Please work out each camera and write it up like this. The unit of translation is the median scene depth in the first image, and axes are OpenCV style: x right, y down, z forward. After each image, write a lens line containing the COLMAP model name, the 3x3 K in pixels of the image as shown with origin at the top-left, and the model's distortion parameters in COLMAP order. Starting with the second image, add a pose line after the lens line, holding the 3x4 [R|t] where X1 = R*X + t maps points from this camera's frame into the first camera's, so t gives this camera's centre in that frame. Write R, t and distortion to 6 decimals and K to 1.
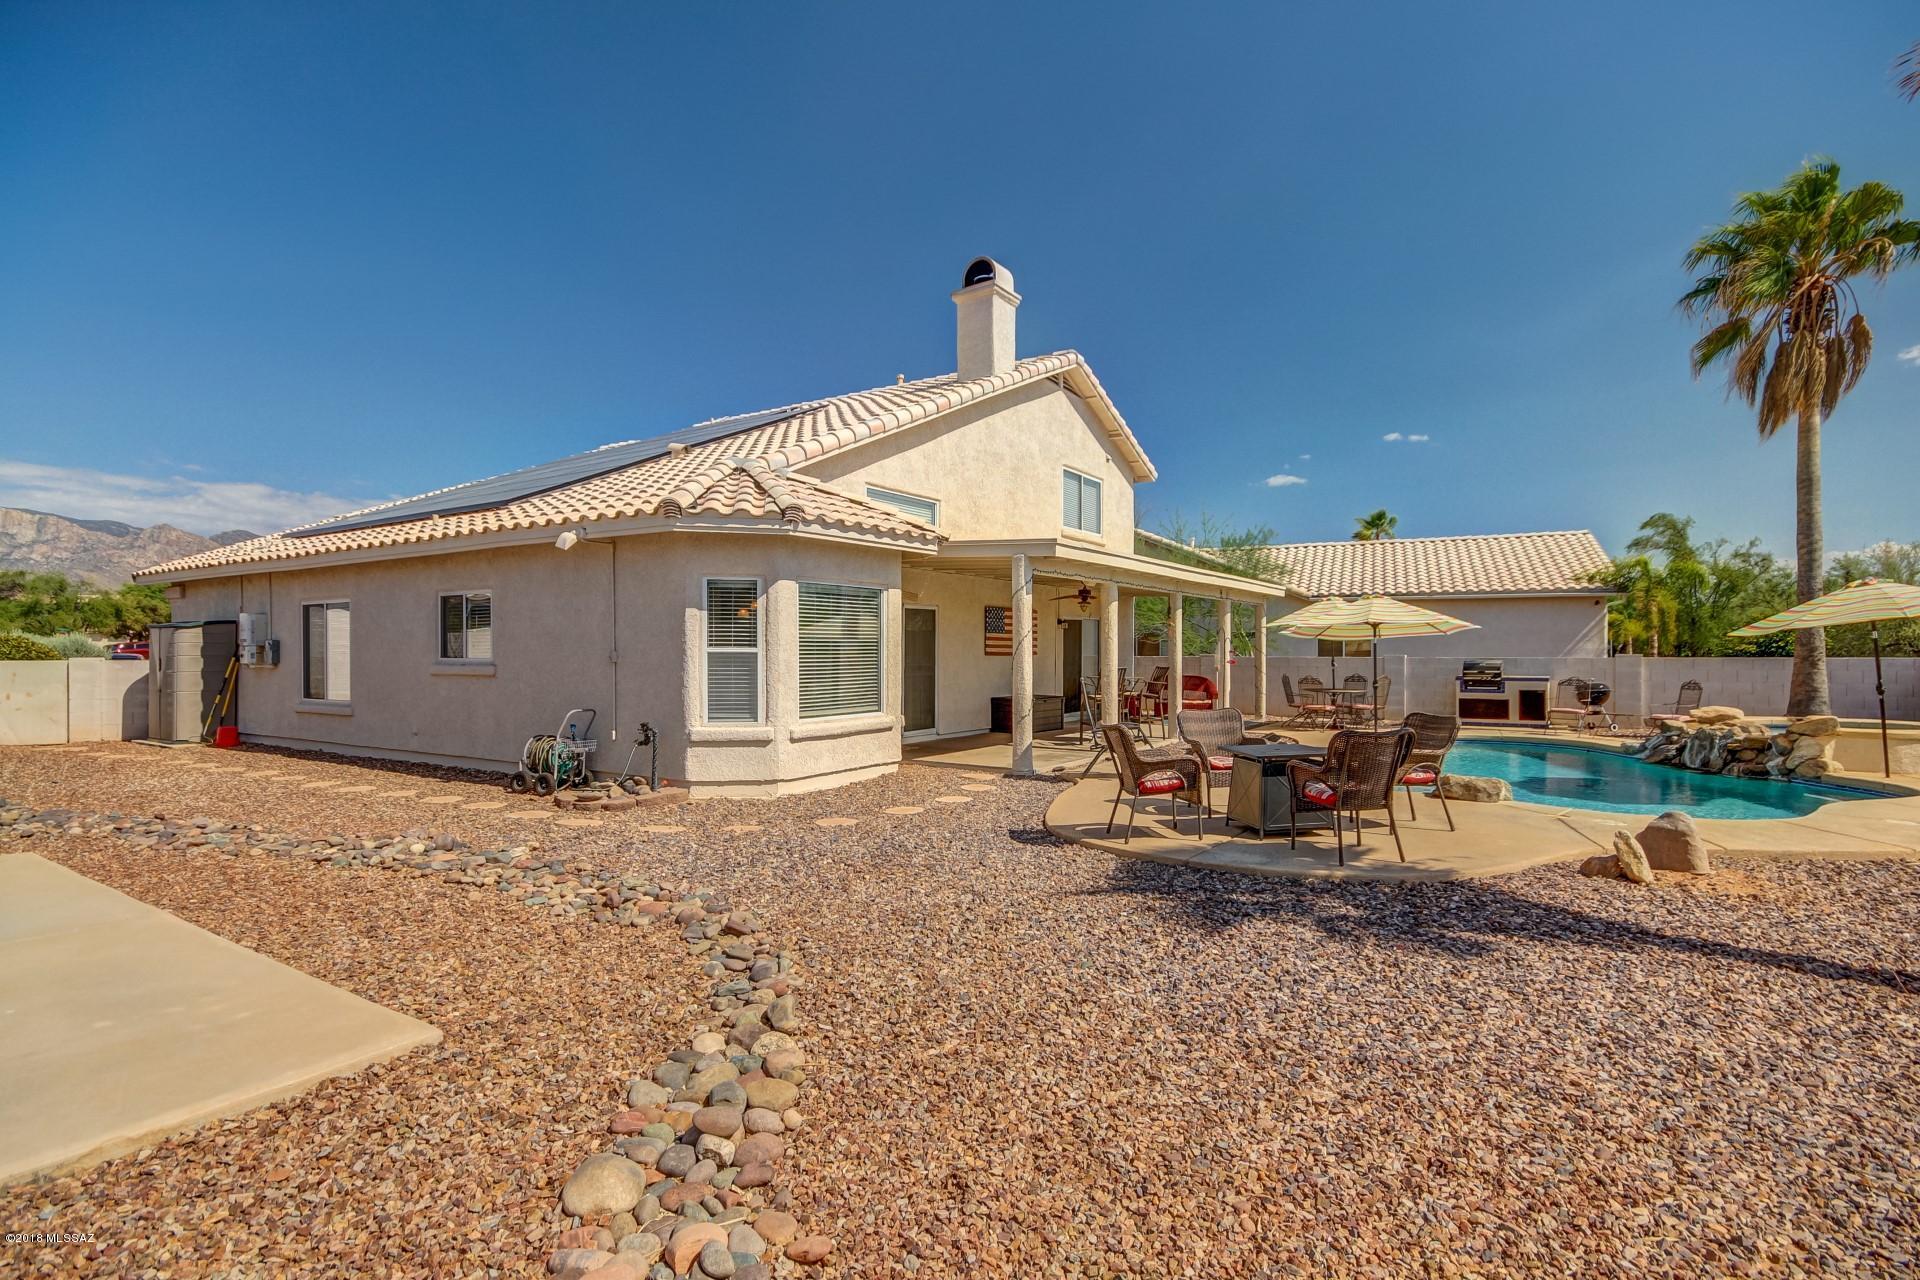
lens RADIAL K [[914.1, 0, 966.9], [0, 914.1, 643.6], [0, 0, 1]] dist [0.013481, 0.000045]
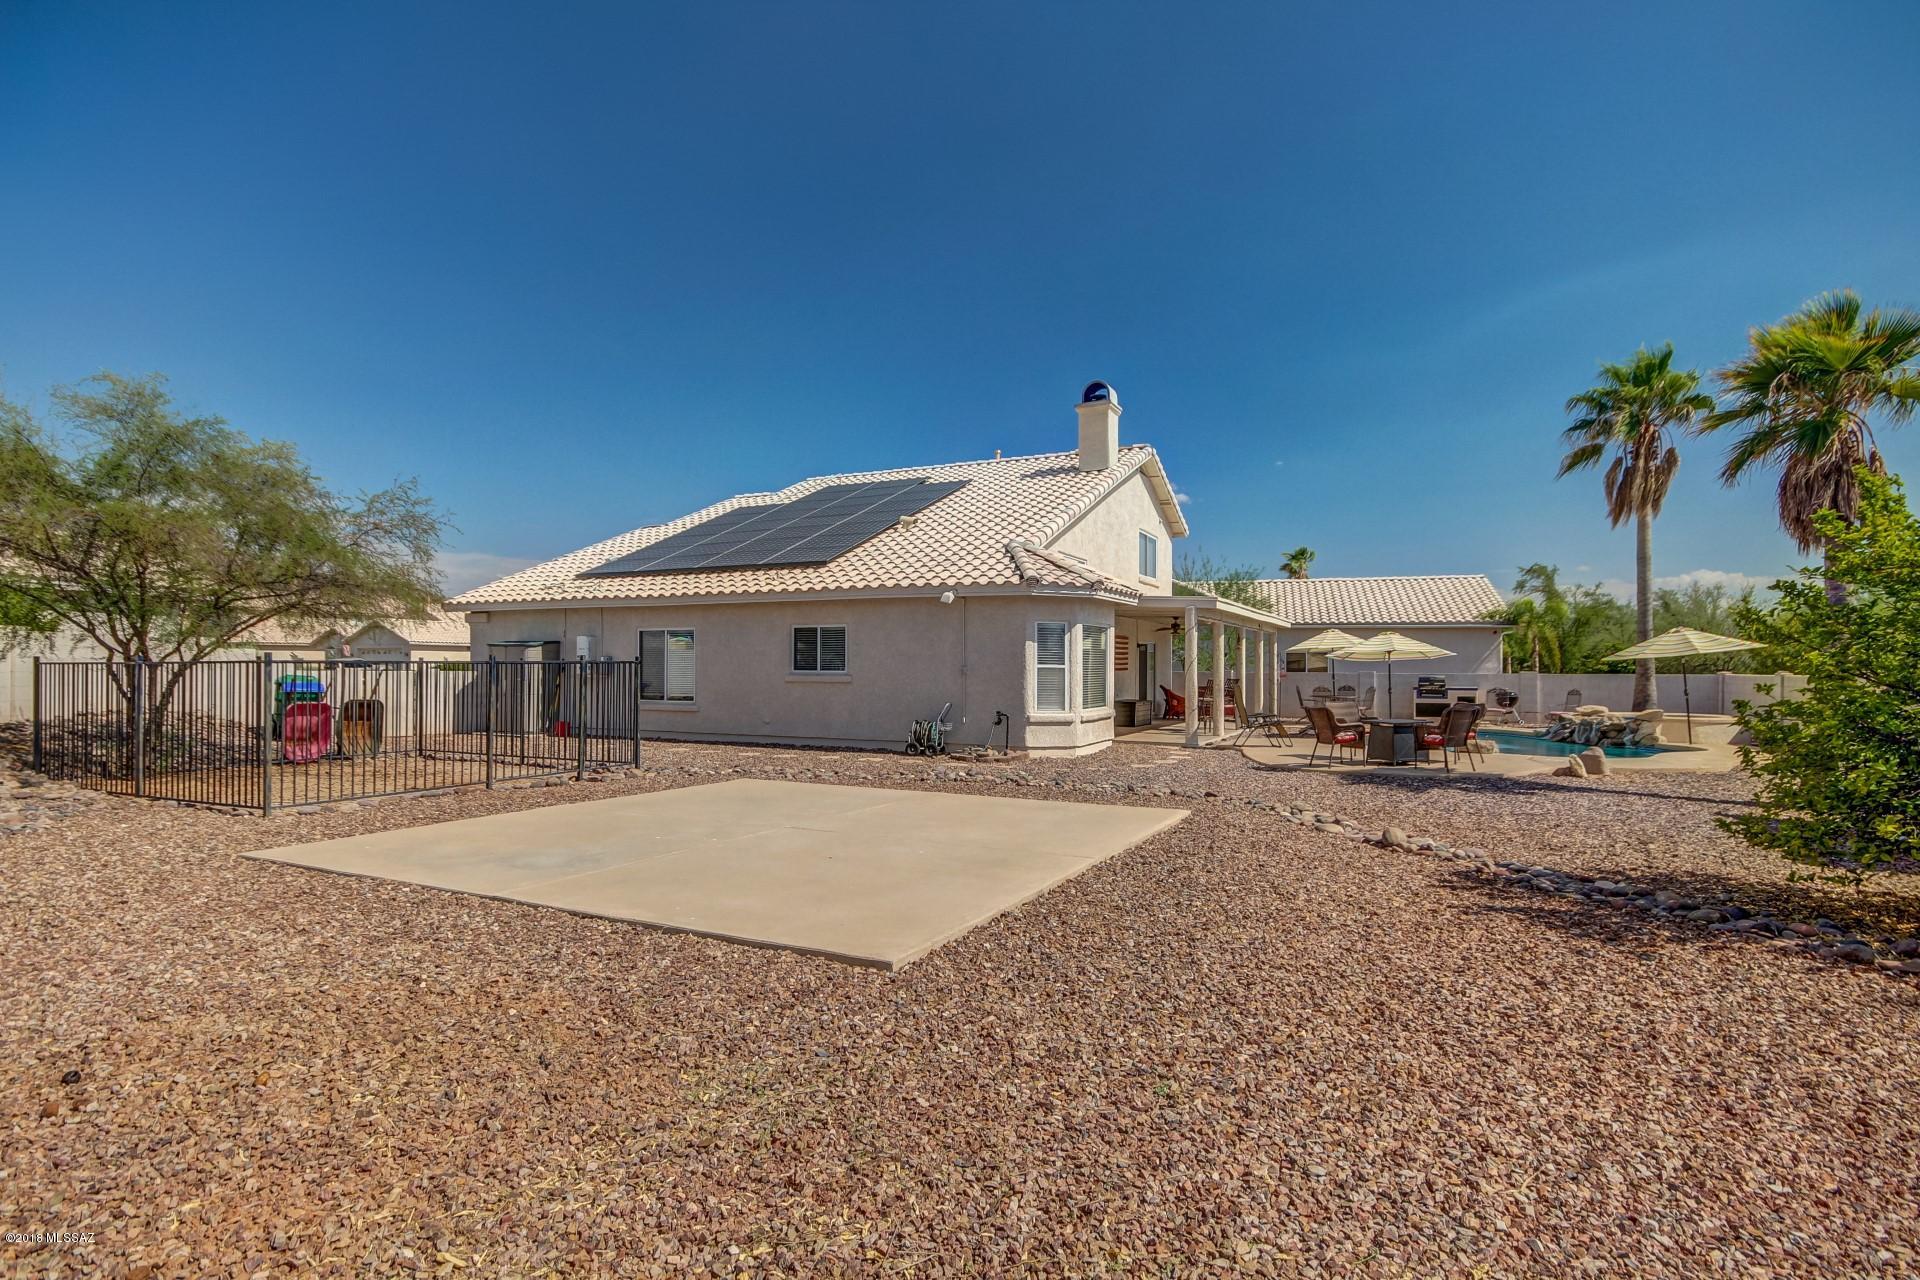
lens RADIAL K [[952.8, 0, 953.4], [0, 952.8, 644.4], [0, 0, 1]] dist [0.020507, 0.000797]
pose [[0.992122, 0.007532, 0.125047, -0.432331], [-0.005707, 0.999872, -0.014945, -0.003934], [-0.125144, 0.014114, 0.992038, -0.448121]]
